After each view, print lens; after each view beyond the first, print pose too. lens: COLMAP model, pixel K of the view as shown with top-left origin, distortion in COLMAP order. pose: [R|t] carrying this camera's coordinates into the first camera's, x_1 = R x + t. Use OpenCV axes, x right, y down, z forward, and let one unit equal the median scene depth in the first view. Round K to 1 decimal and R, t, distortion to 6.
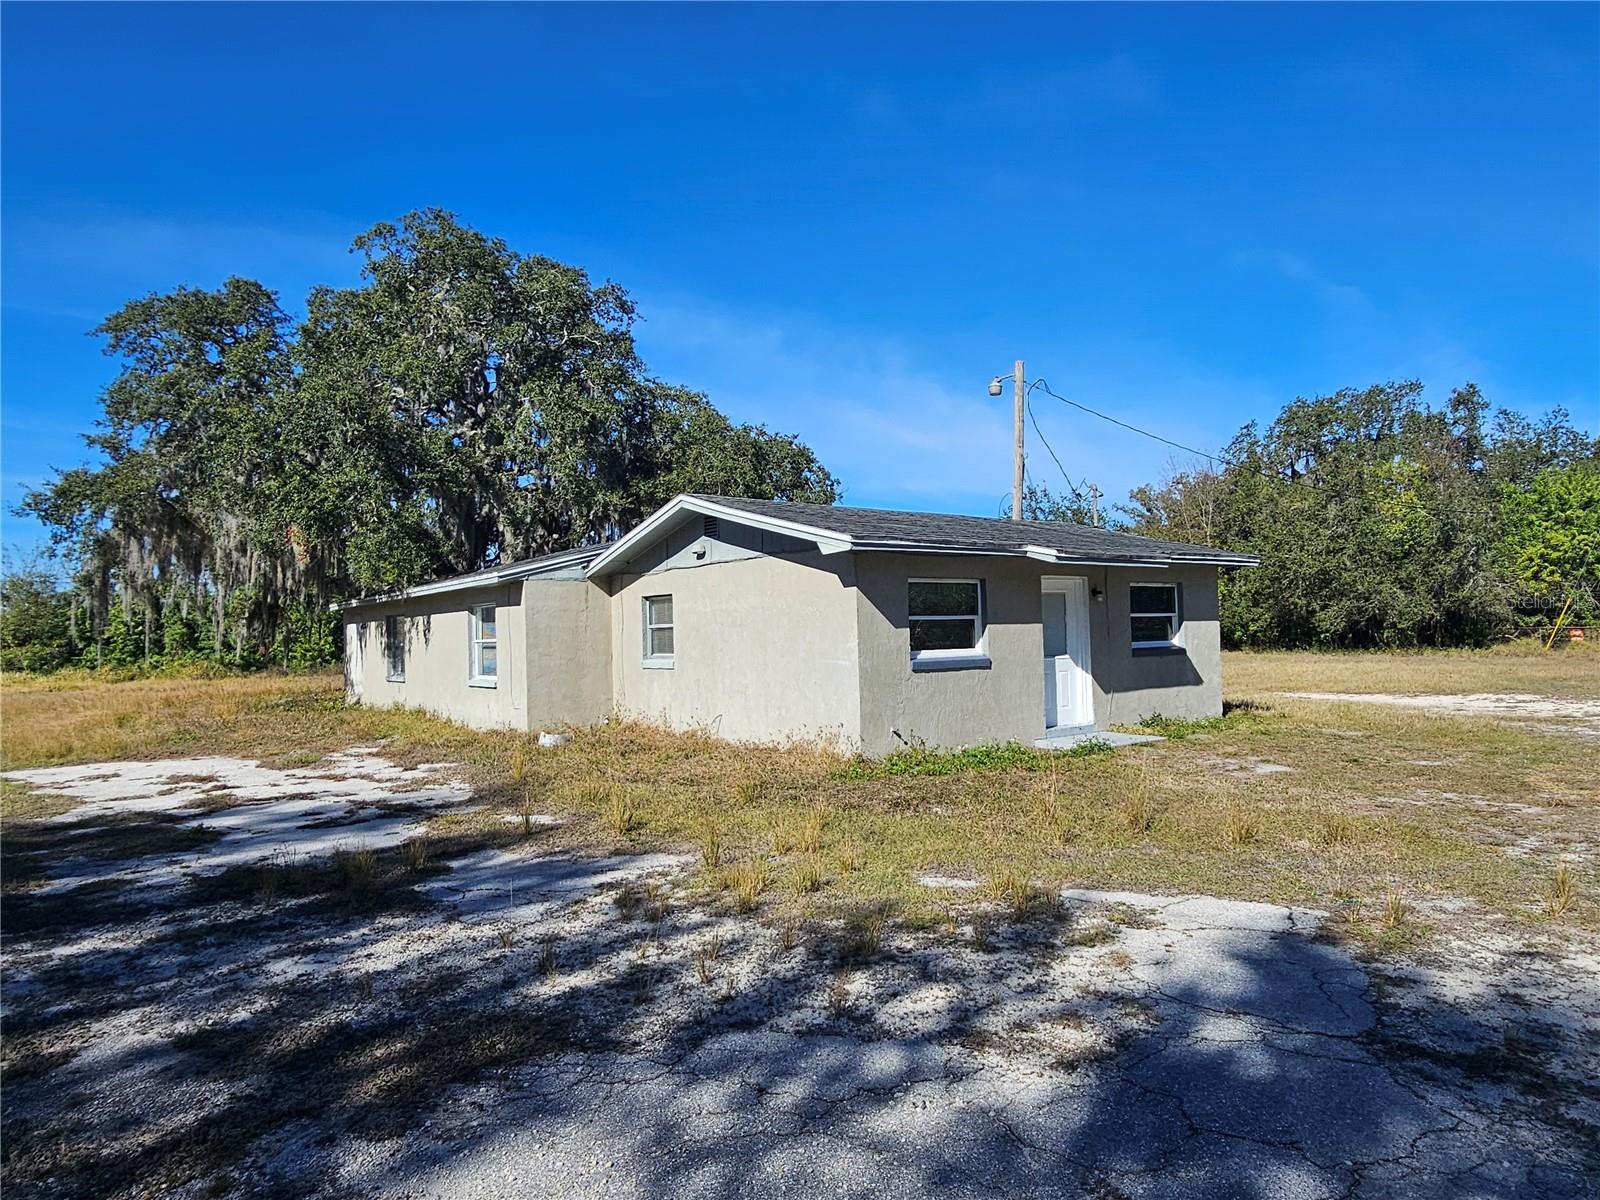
lens RADIAL K [[716.8, 0, 797.4], [0, 716.8, 602.1], [0, 0, 1]] dist [-0.000164, 0.000163]
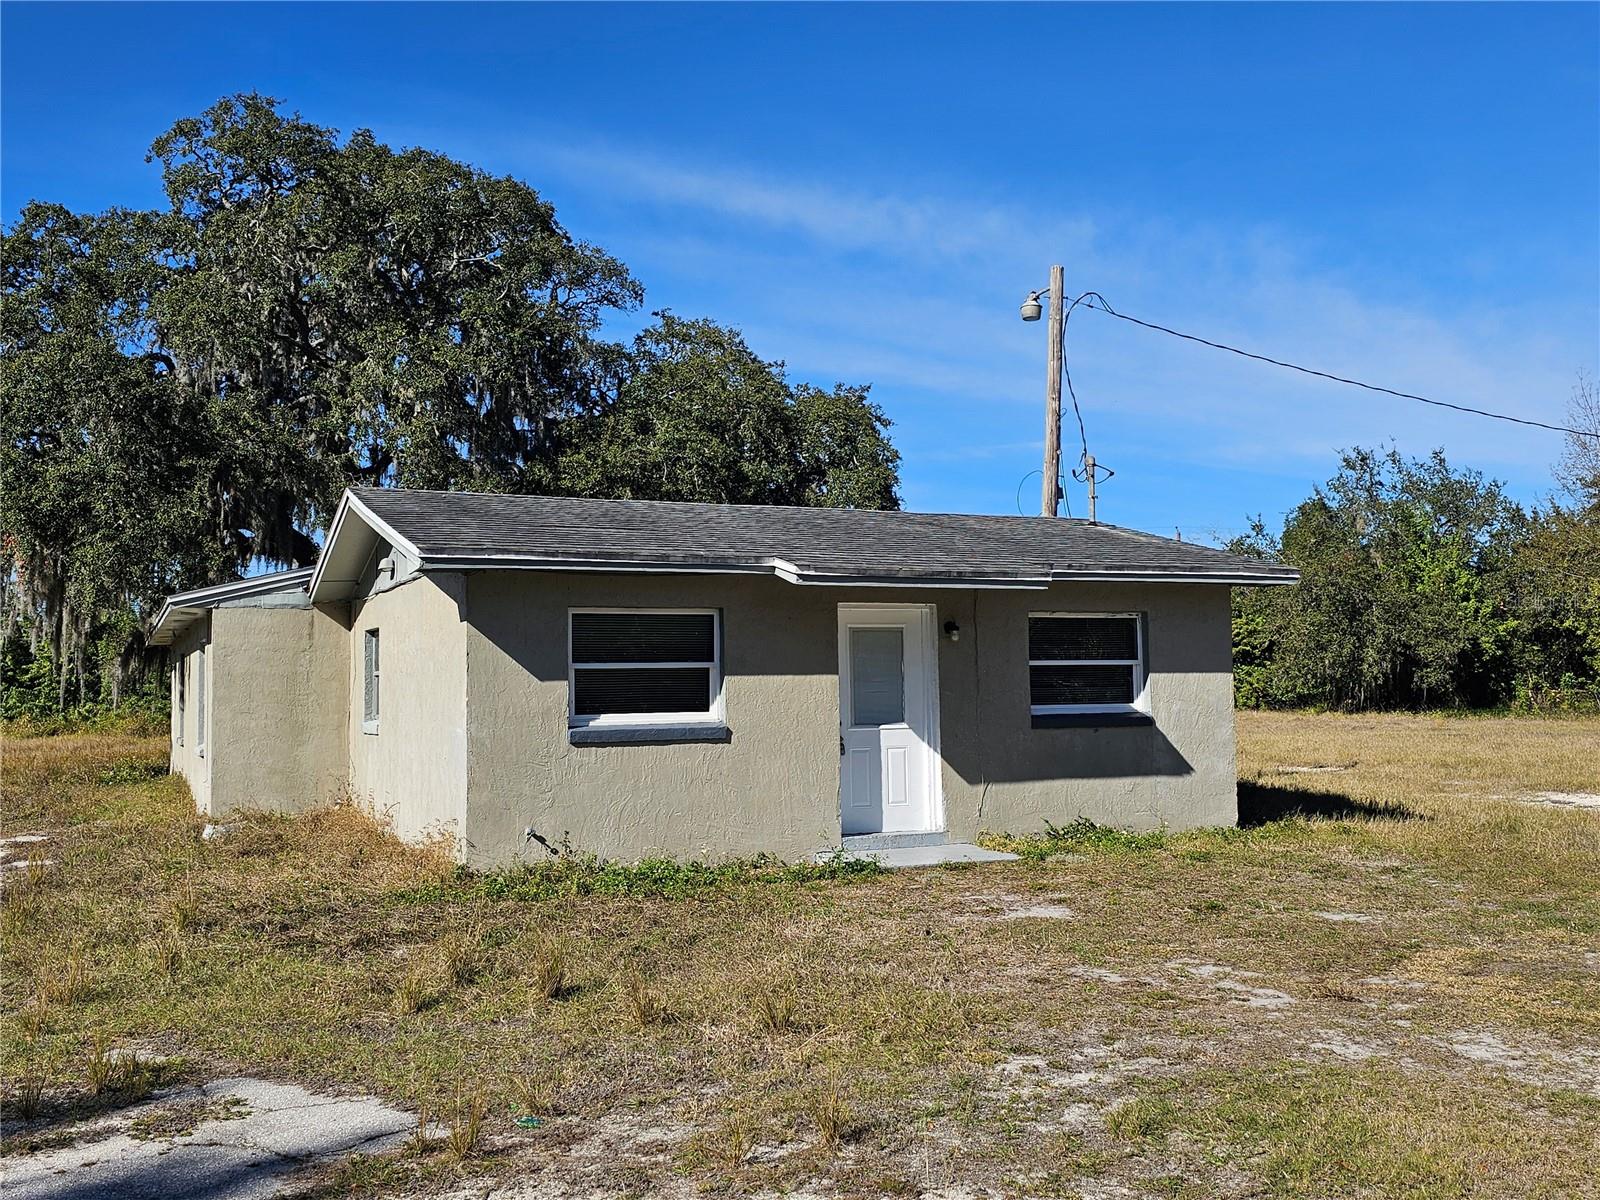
lens RADIAL K [[1067.6, 0, 801.0], [0, 1067.6, 607.8], [0, 0, 1]] dist [0.042920, -0.003613]
pose [[0.986981, -0.000898, -0.160834, 0.412517], [-0.002834, 0.999732, -0.022972, -0.008181], [0.160812, 0.023129, 0.986714, 0.022732]]
